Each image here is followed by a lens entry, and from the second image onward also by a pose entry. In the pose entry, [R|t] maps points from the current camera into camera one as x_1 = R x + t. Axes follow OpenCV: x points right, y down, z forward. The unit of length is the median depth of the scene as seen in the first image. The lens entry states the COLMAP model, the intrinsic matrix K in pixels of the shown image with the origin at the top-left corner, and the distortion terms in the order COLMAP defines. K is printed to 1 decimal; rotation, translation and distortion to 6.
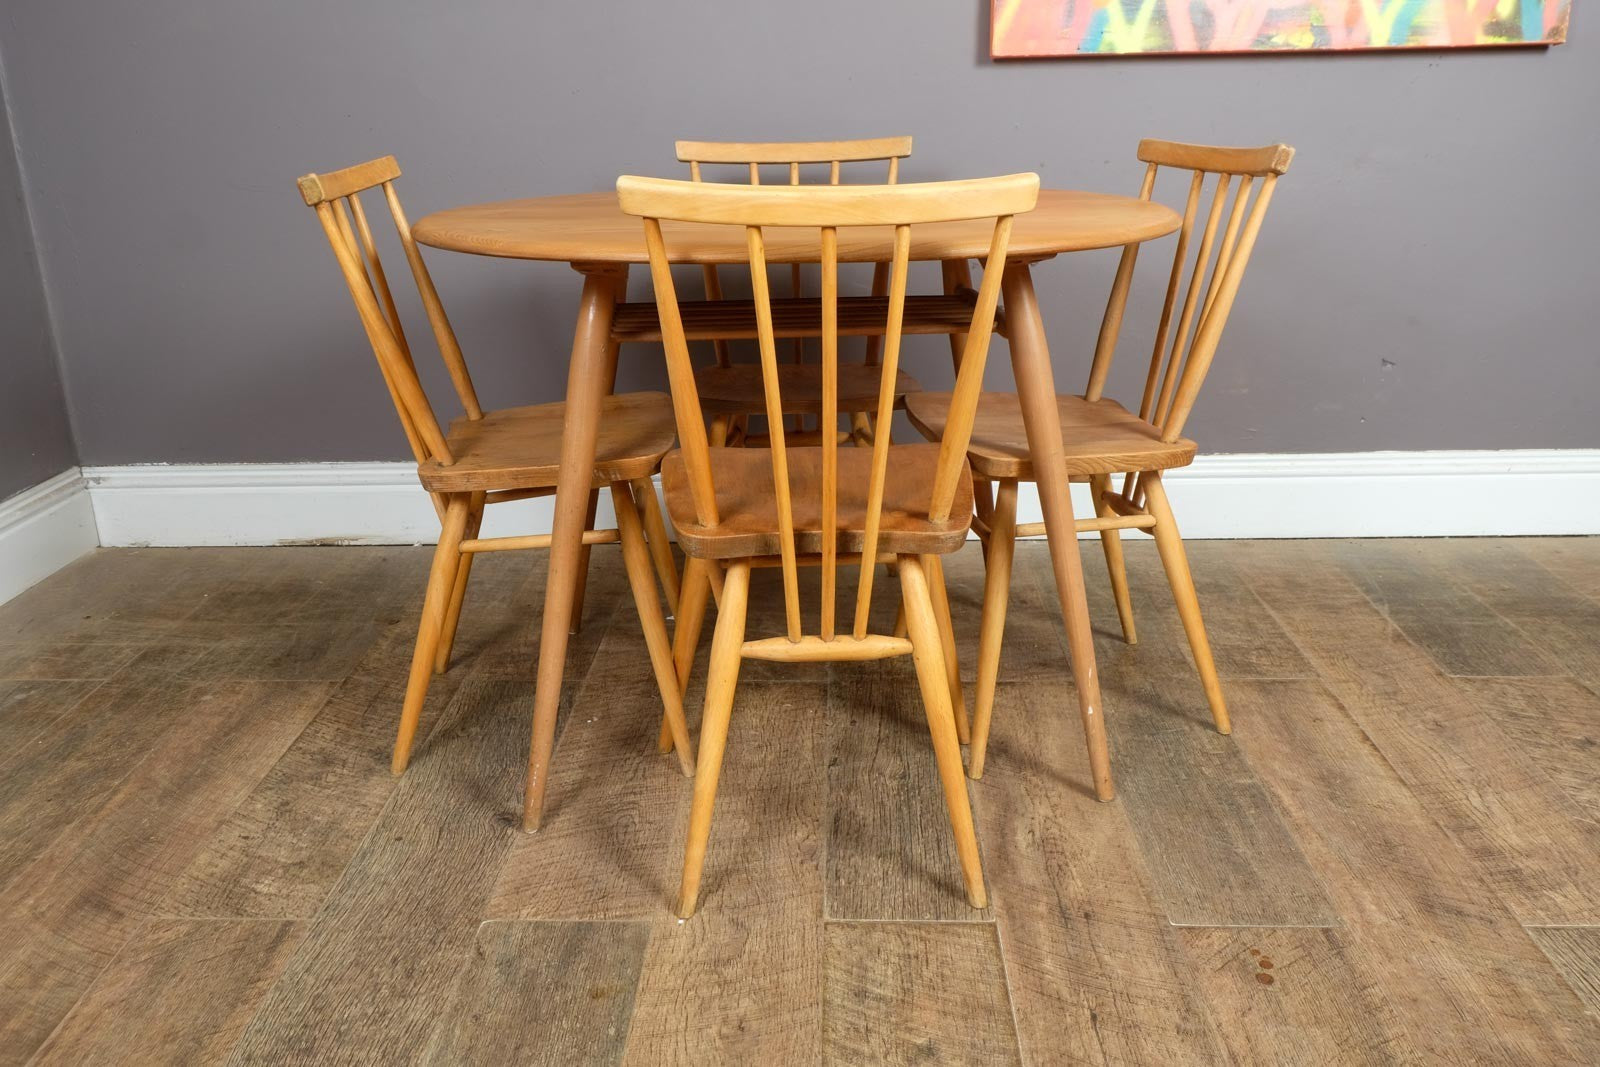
lens RADIAL K [[1335.1, 0, 814.3], [0, 1335.1, 558.7], [0, 0, 1]] dist [-0.030983, 0.041667]
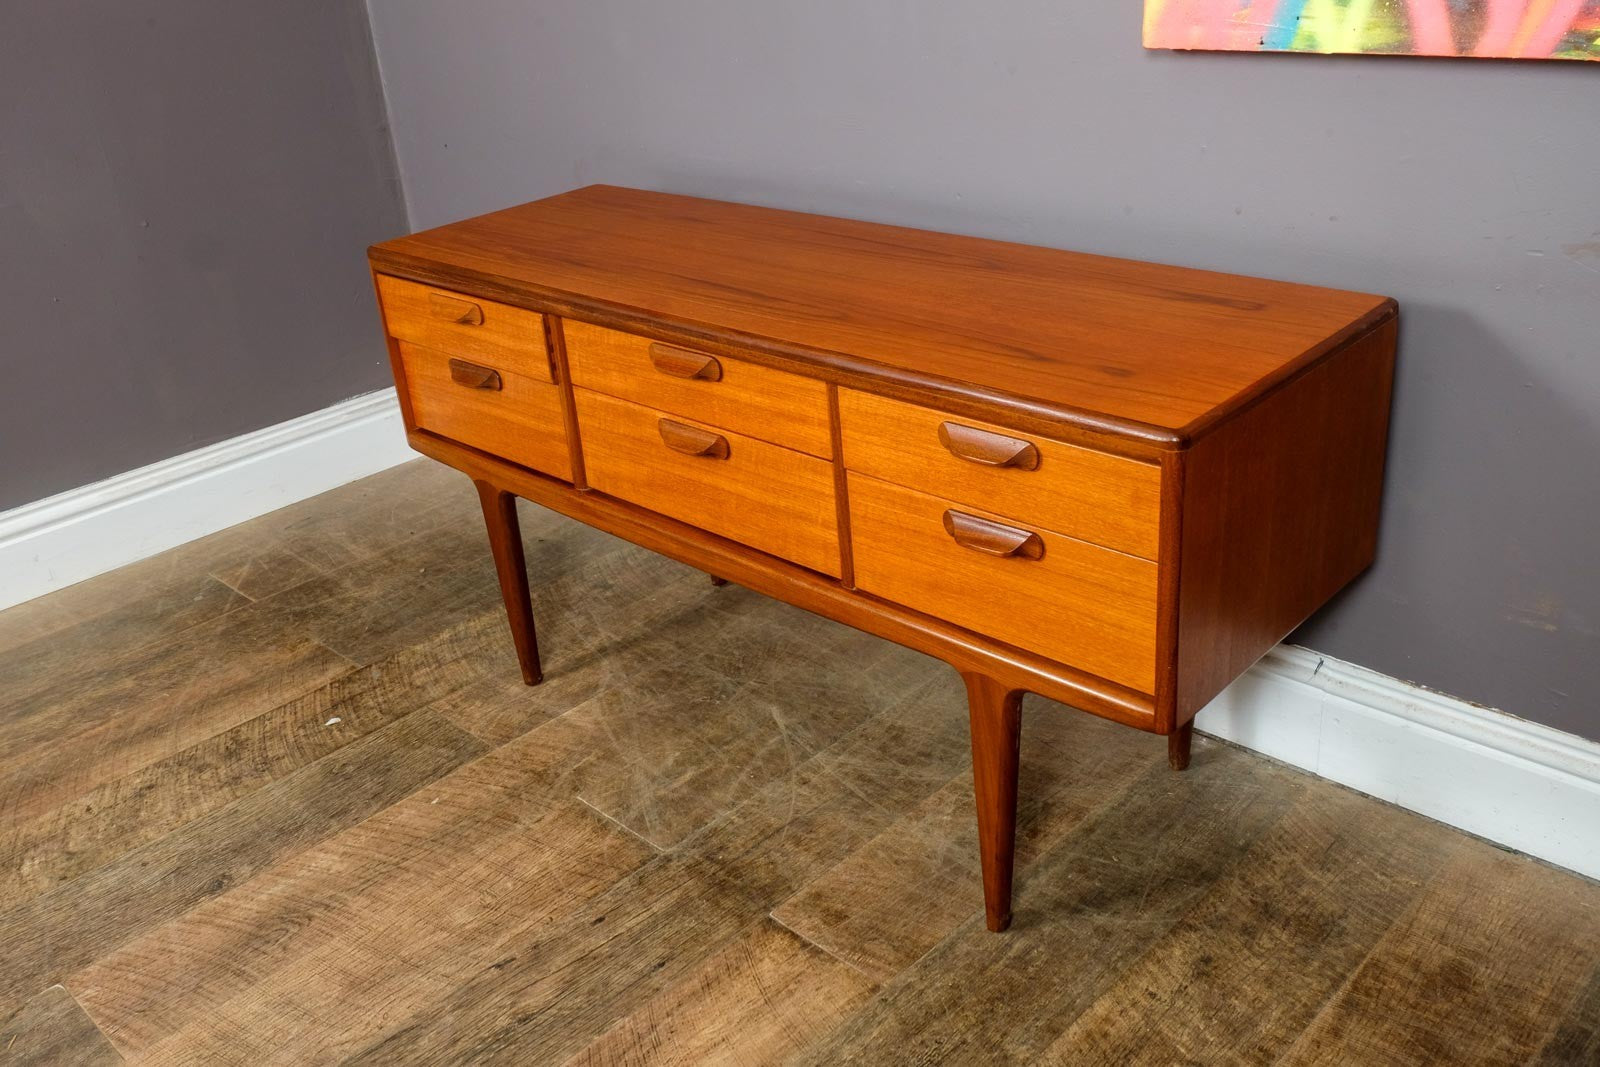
lens RADIAL K [[1485.7, 0, 789.4], [0, 1485.7, 542.0], [0, 0, 1]] dist [0.013075, 0.000000]
pose [[0.720204, 0.259091, -0.643567, 0.677607], [-0.167284, 0.965130, 0.201344, -0.325918], [0.673292, -0.037350, 0.738432, 0.412137]]
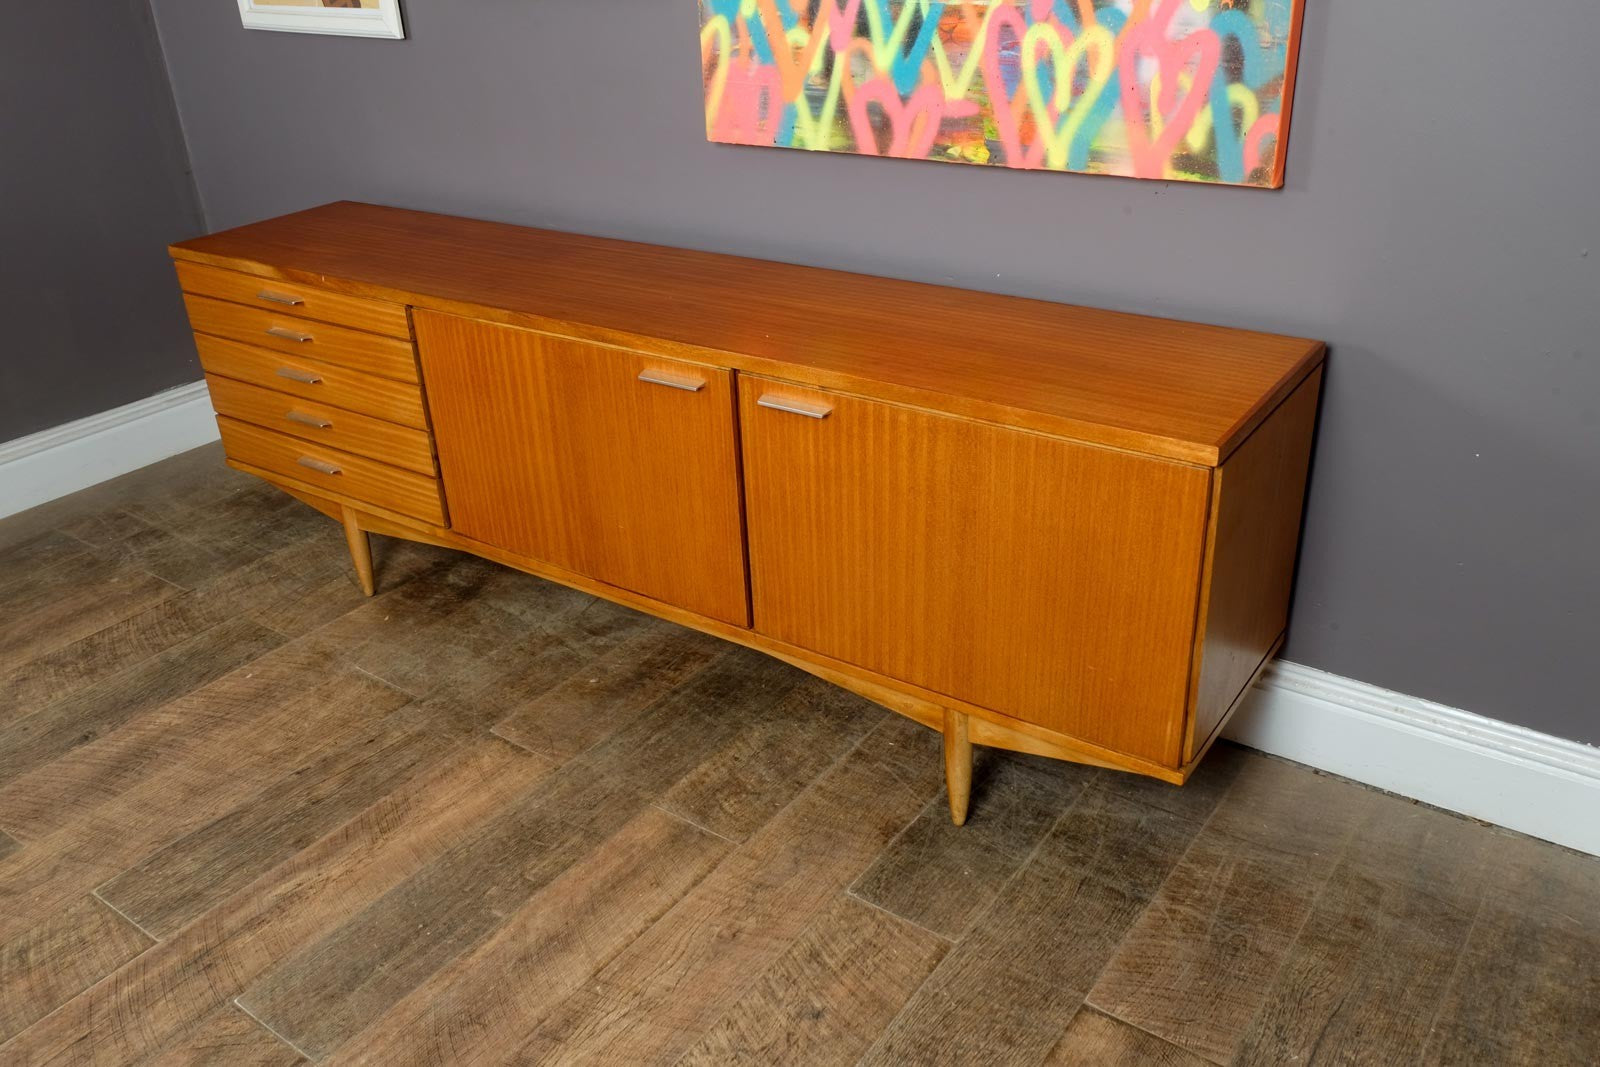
lens RADIAL K [[1391.7, 0, 762.0], [0, 1391.7, 523.4], [0, 0, 1]] dist [0.013561, -0.004201]
pose [[0.799501, 0.233075, -0.553601, 1.007954], [-0.150356, 0.969961, 0.191229, -0.380602], [0.581543, -0.069651, 0.810529, 0.196886]]
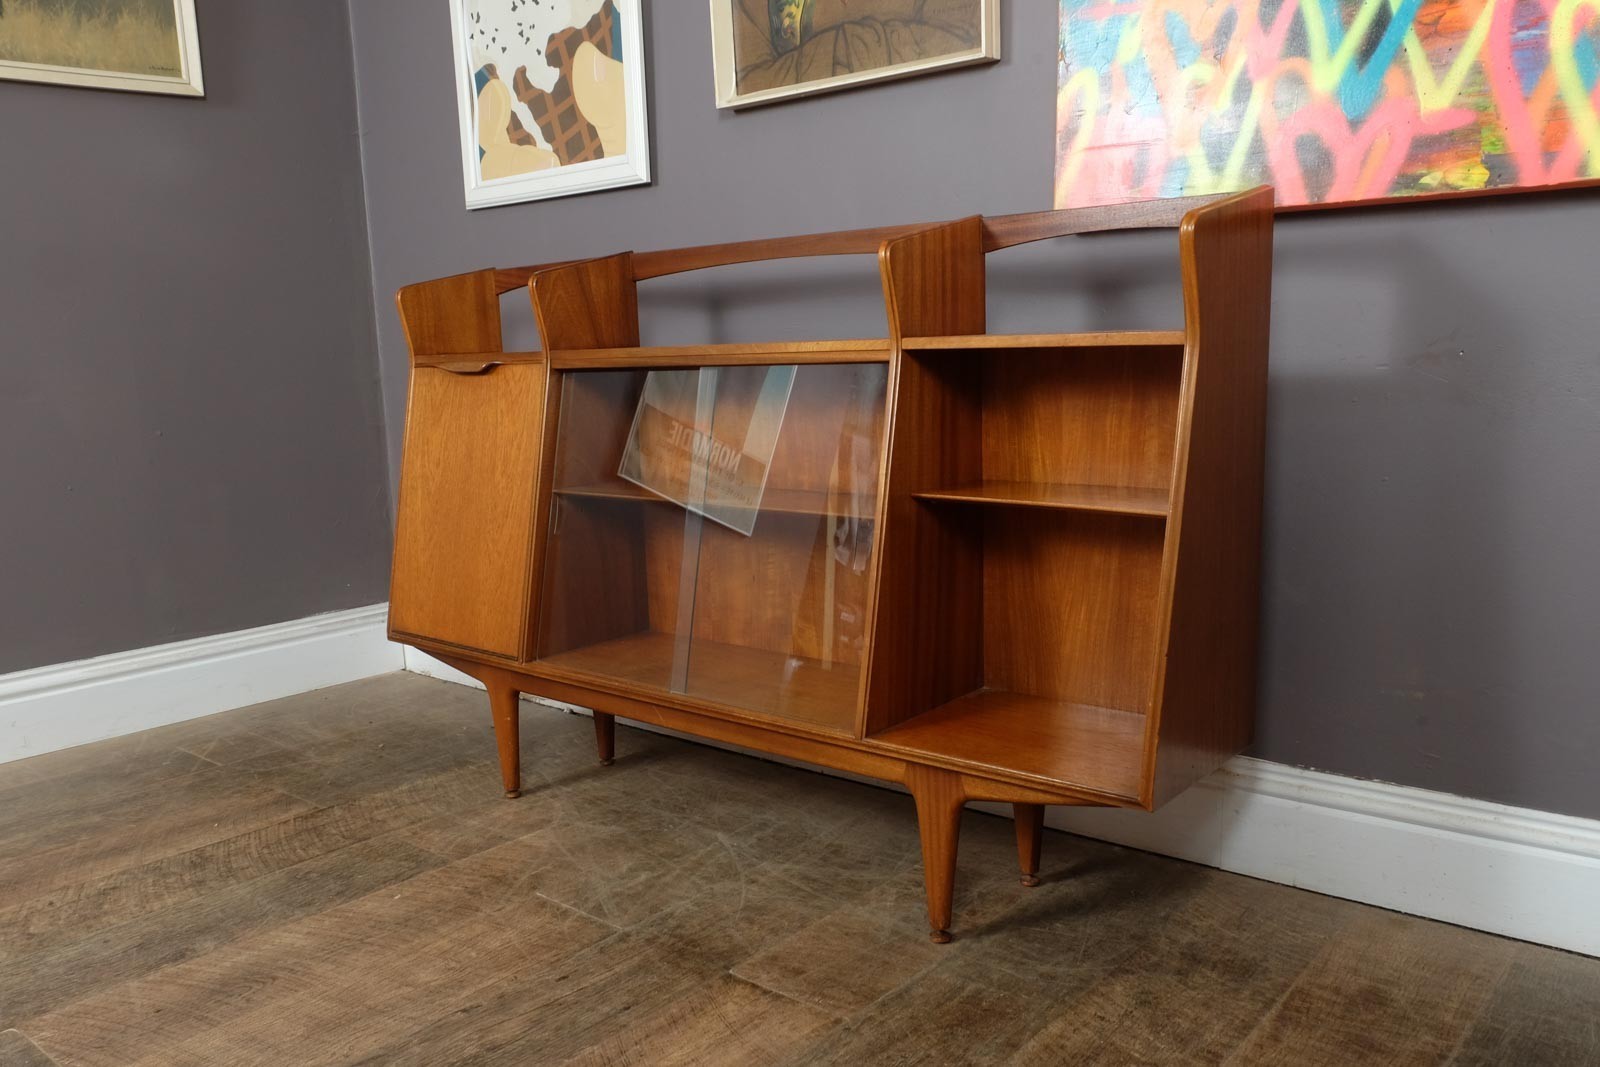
lens RADIAL K [[1315.0, 0, 779.6], [0, 1315.0, 609.7], [0, 0, 1]] dist [-0.045074, 0.055682]
pose [[0.771302, 0.122530, -0.624563, 0.658670], [-0.197310, 0.978982, -0.051606, -0.097299], [0.605113, 0.163037, 0.779268, 0.398548]]
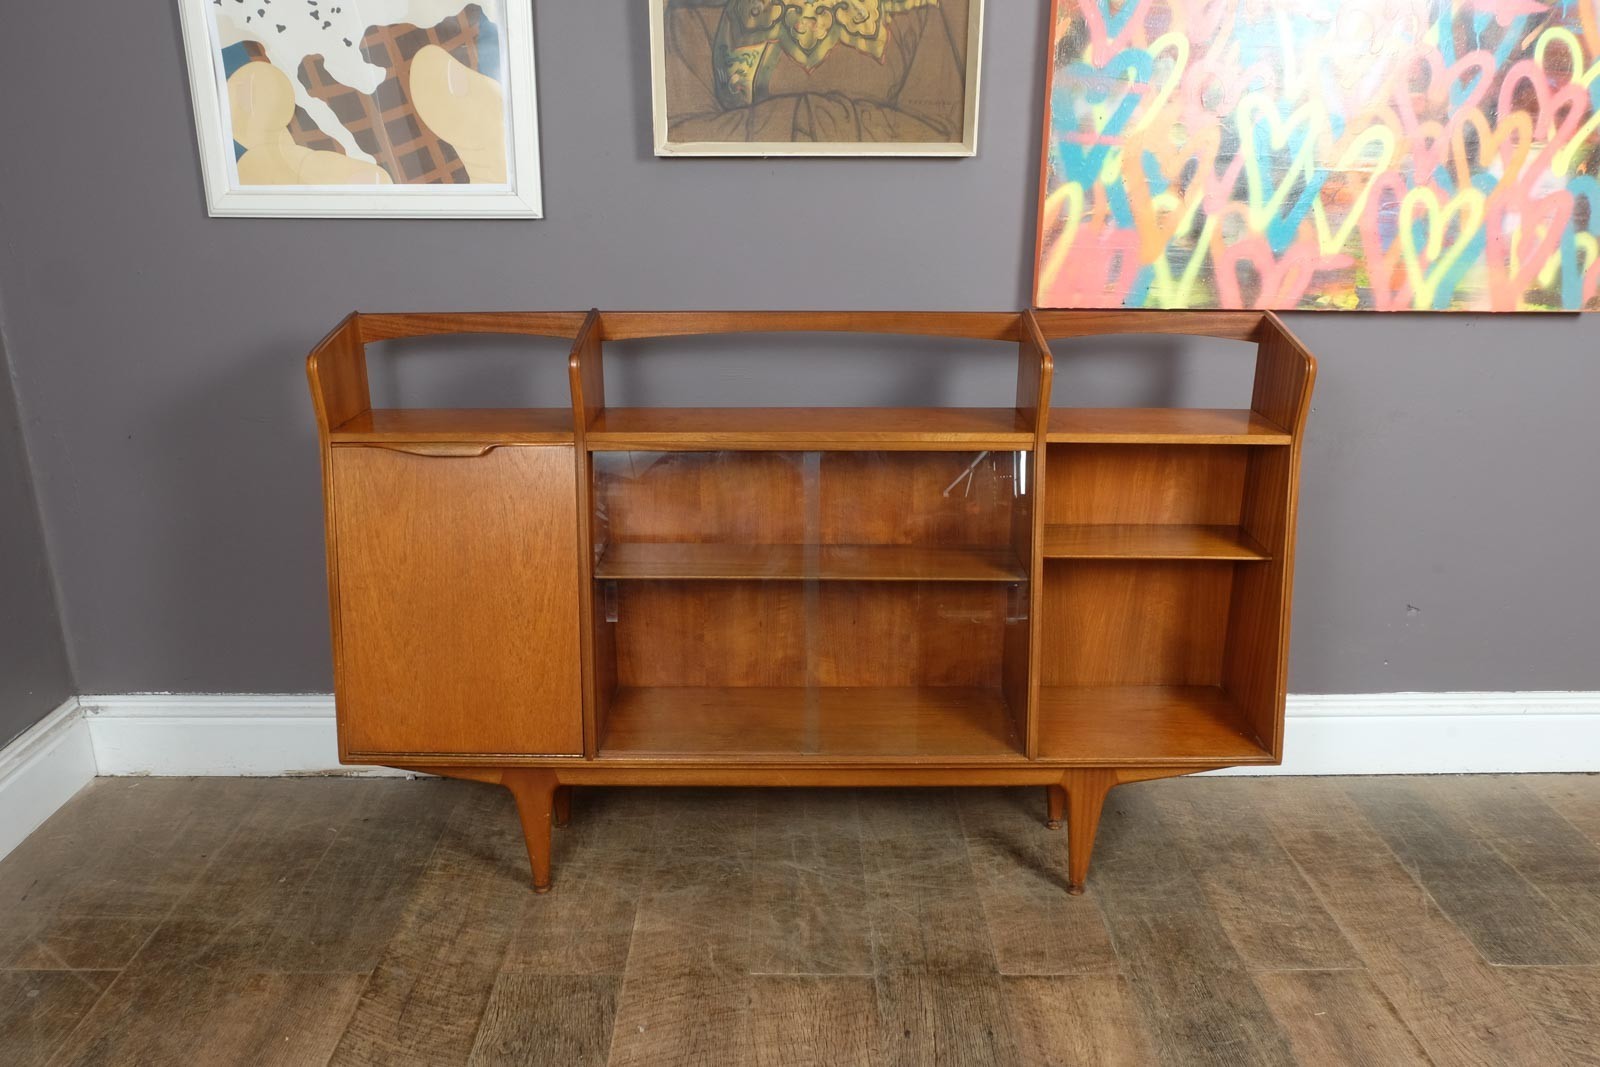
lens RADIAL K [[1335.1, 0, 817.6], [0, 1335.1, 632.7], [0, 0, 1]] dist [-0.030983, 0.041667]
pose [[0.998837, 0.007794, 0.047578, -0.088456], [-0.008656, 0.999802, 0.017925, -0.194488], [-0.047429, -0.018316, 0.998707, 0.031013]]
